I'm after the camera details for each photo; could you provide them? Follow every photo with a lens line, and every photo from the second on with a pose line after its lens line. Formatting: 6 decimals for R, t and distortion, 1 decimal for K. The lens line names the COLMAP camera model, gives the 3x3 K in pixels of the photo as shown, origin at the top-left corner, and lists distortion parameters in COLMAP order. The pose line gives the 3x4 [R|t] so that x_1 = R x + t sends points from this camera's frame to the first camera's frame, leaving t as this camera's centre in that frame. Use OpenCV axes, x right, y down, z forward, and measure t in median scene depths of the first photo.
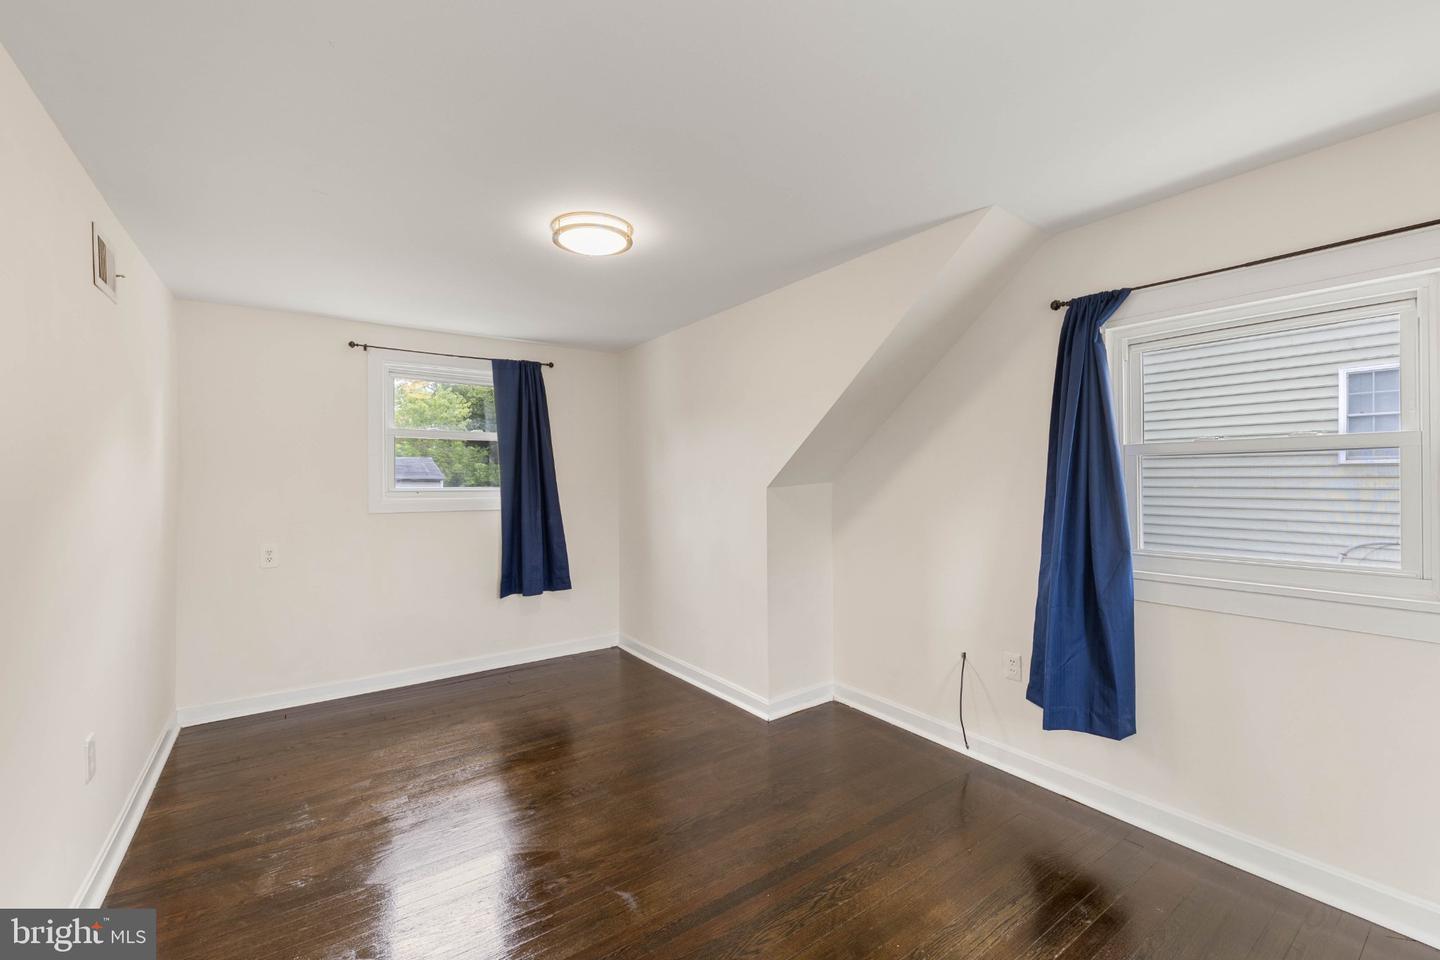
lens RADIAL K [[589.6, 0, 723.4], [0, 589.6, 489.9], [0, 0, 1]] dist [0.017318, 0.000129]
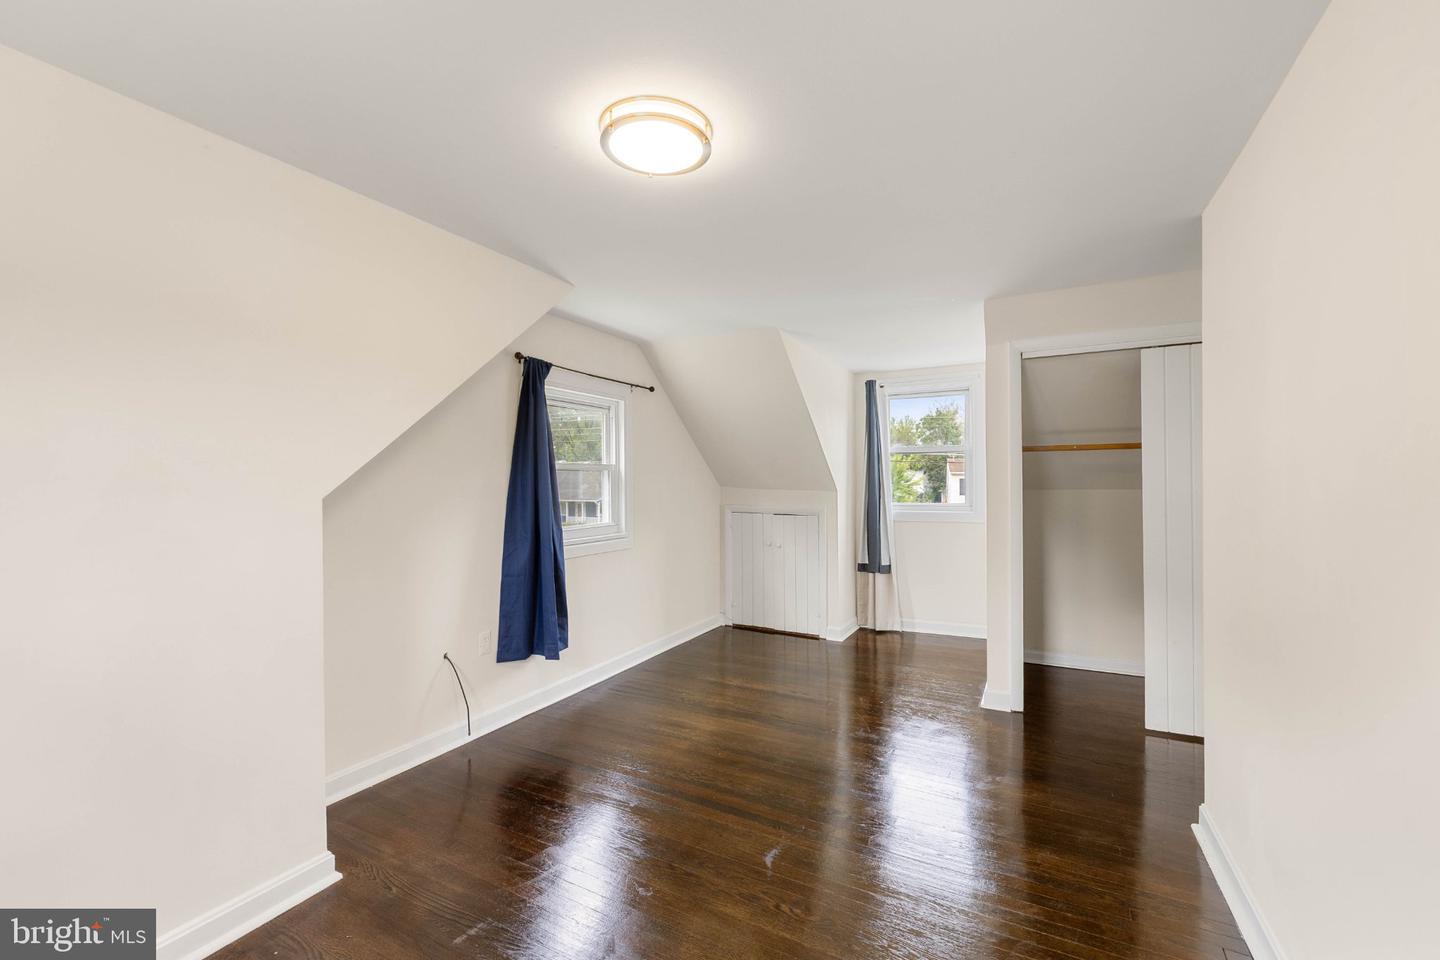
lens RADIAL K [[589.6, 0, 723.4], [0, 589.6, 489.9], [0, 0, 1]] dist [0.017318, 0.000129]
pose [[-0.438188, -0.003775, 0.898876, -0.898784], [0.023918, 0.999588, 0.015857, -0.017131], [-0.898565, 0.028448, -0.437917, 1.242080]]
